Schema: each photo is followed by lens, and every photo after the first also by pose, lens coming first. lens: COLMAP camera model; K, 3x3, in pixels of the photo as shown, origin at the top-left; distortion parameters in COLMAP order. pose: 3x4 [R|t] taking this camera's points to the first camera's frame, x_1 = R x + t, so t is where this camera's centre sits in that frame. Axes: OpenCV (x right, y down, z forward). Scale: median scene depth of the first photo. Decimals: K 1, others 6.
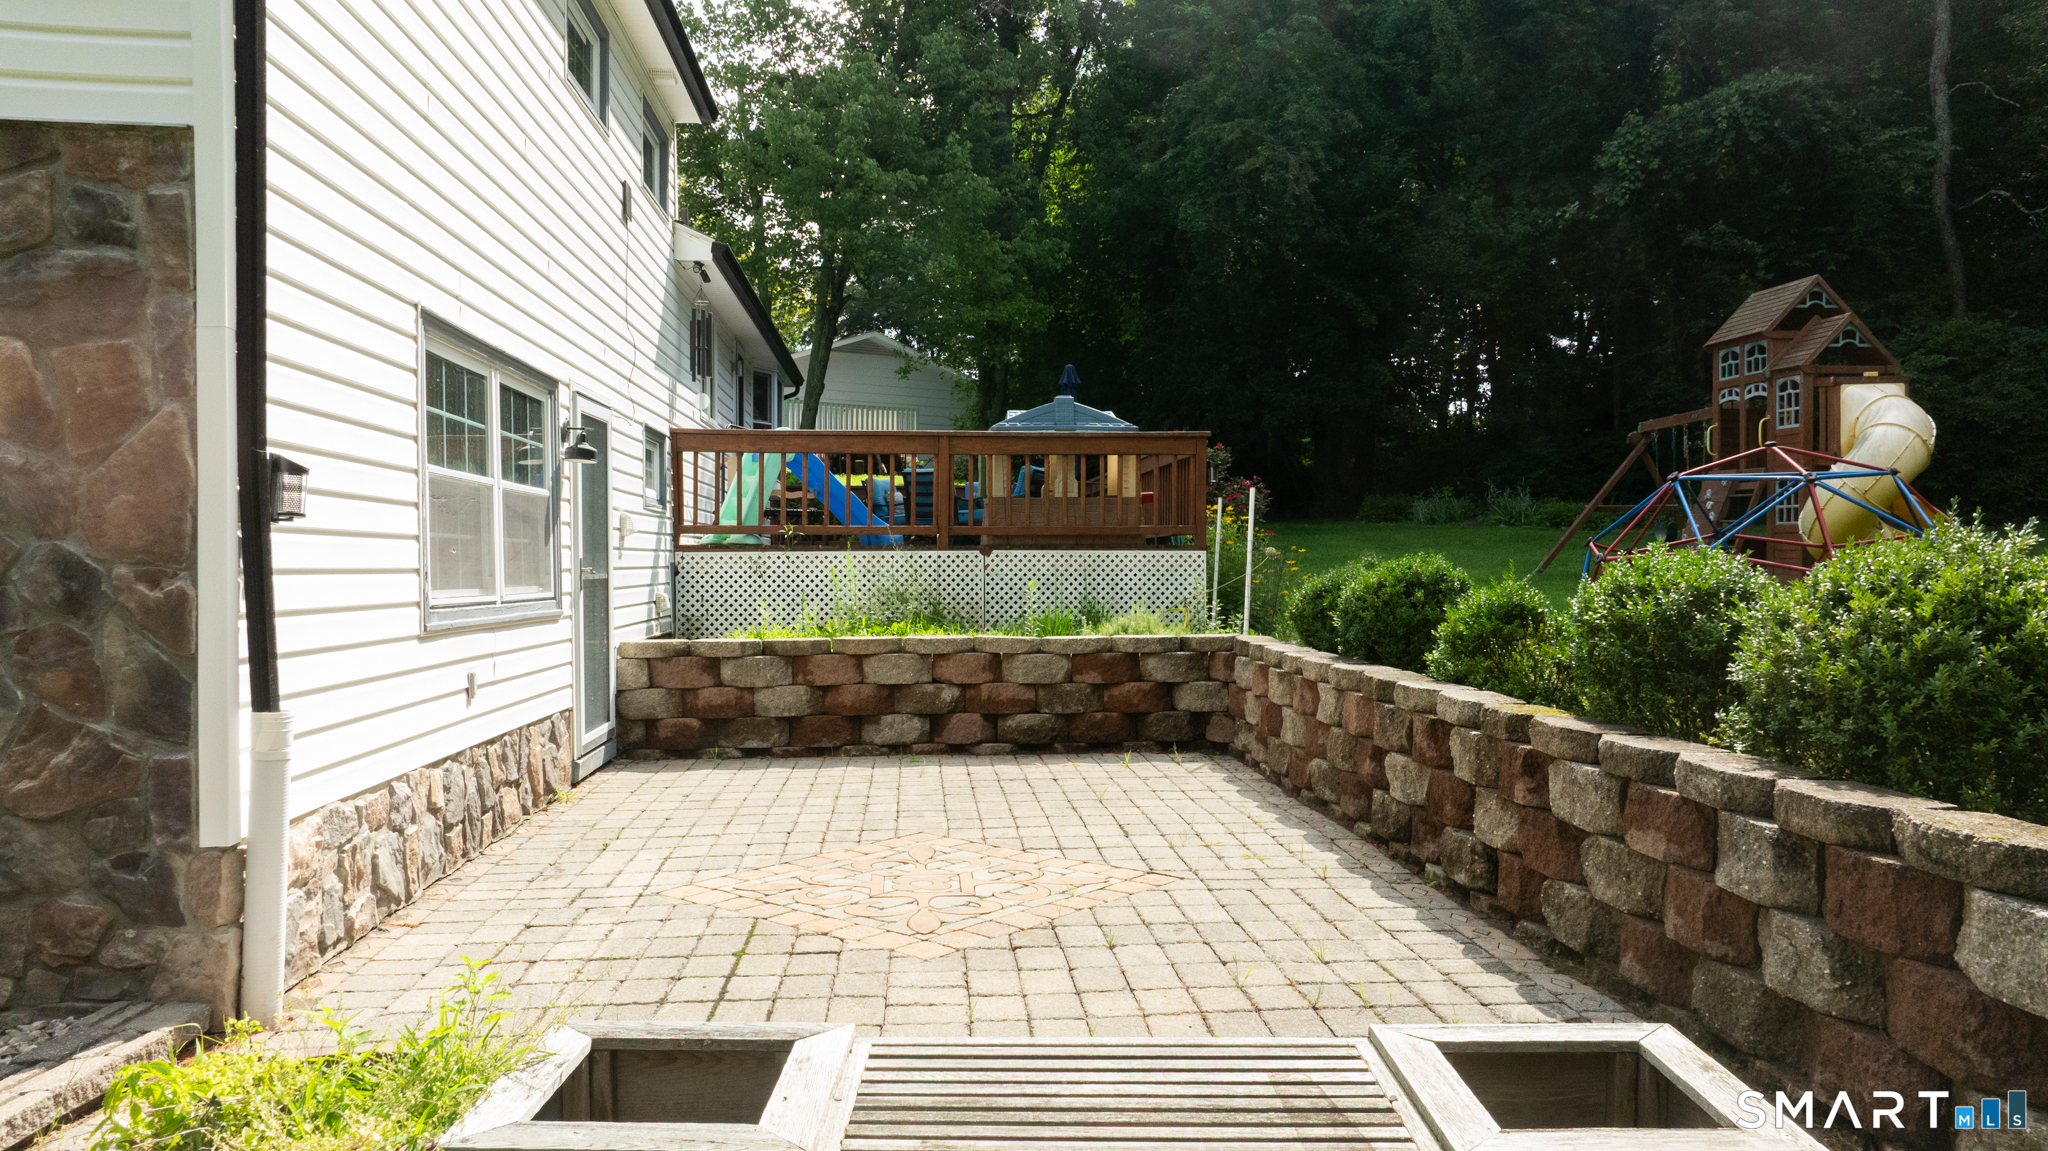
lens RADIAL K [[1443.9, 0, 1024.0], [0, 1443.9, 575.5], [0, 0, 1]] dist [-0.001249, -0.000877]
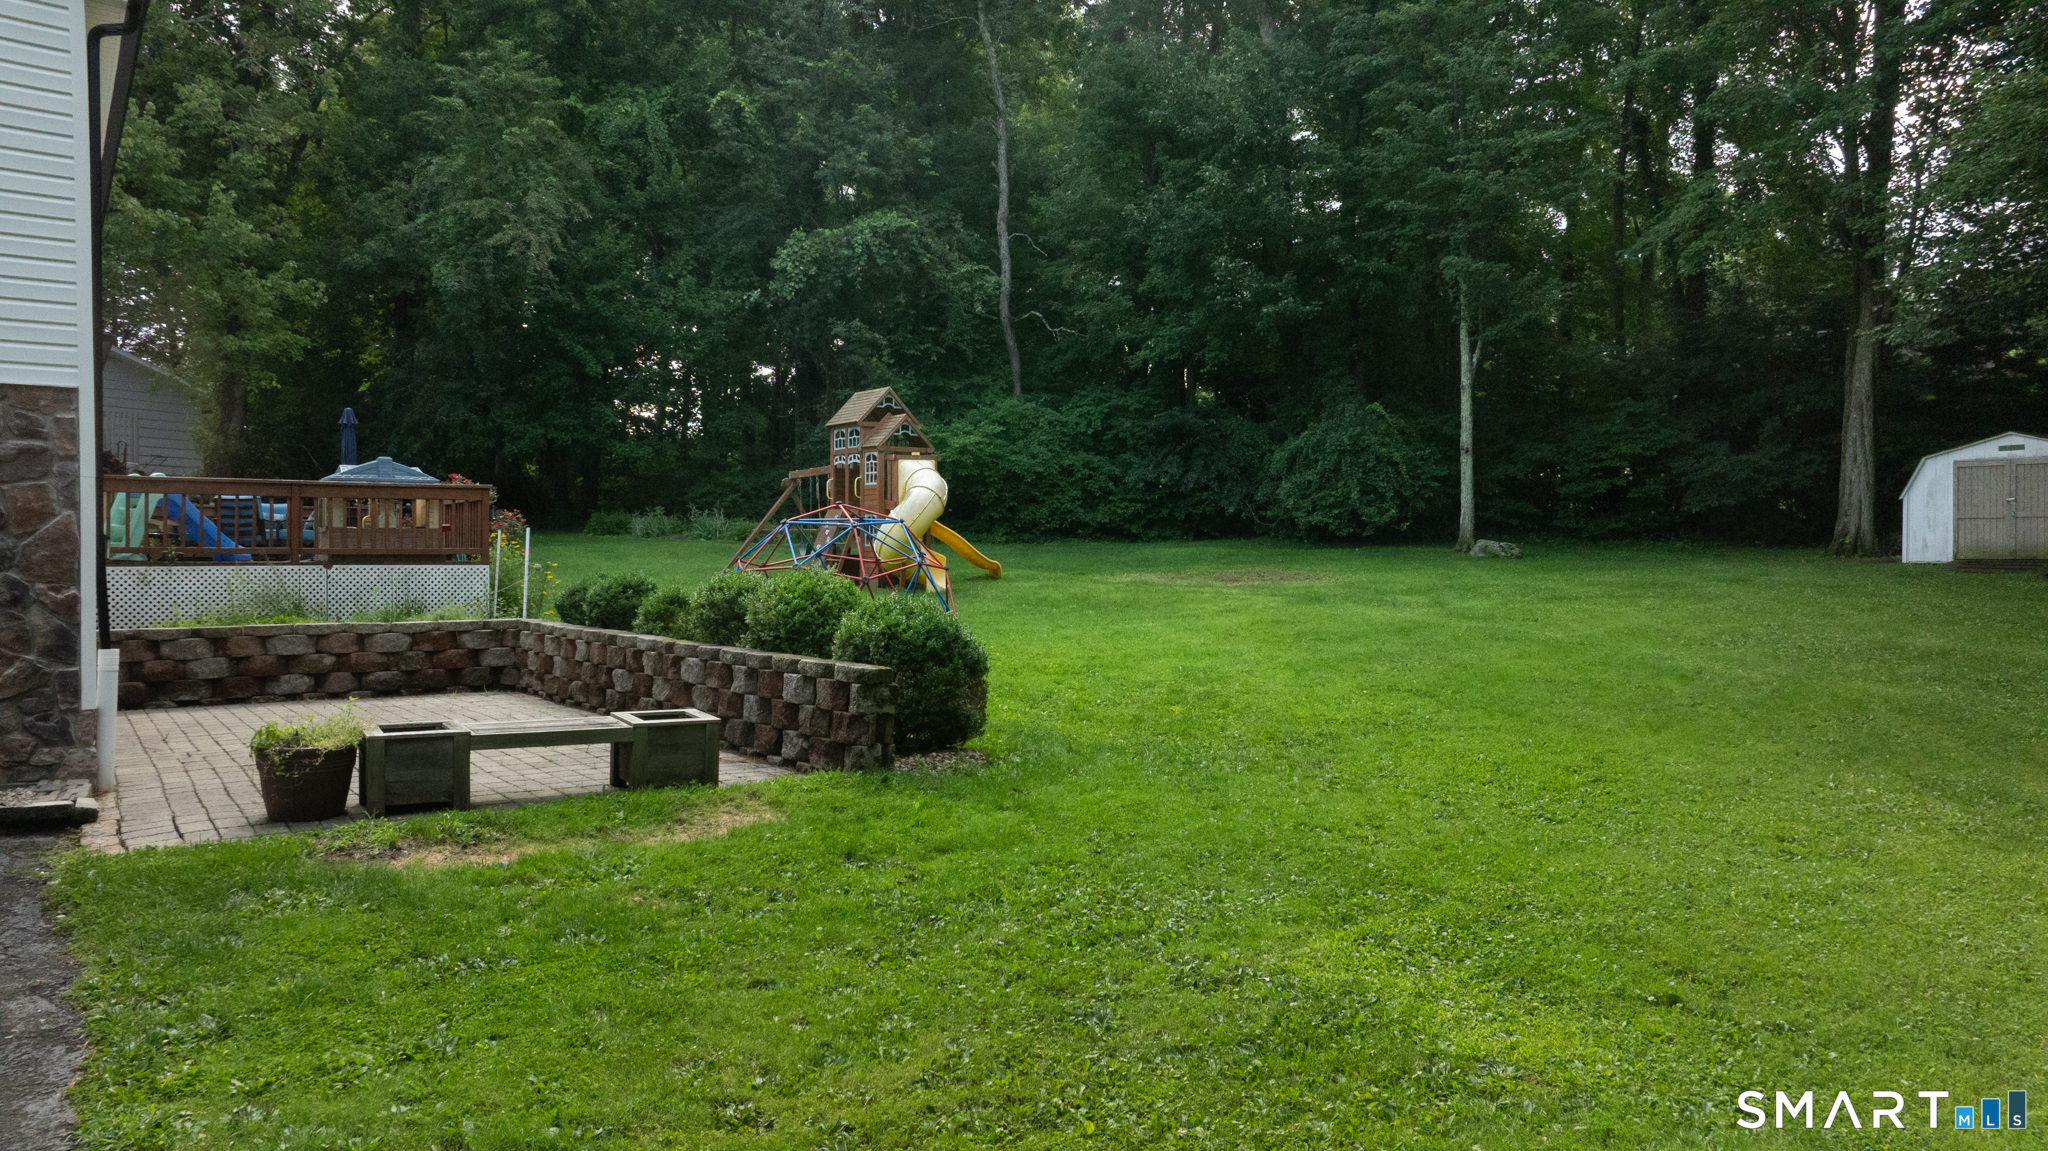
lens RADIAL K [[1252.3, 0, 1024.0], [0, 1252.3, 575.5], [0, 0, 1]] dist [-0.068861, 0.030827]
pose [[0.843122, -0.003848, 0.537708, -0.102632], [0.005068, 0.999987, -0.000790, -0.002982], [-0.537698, 0.003391, 0.843131, -0.399911]]
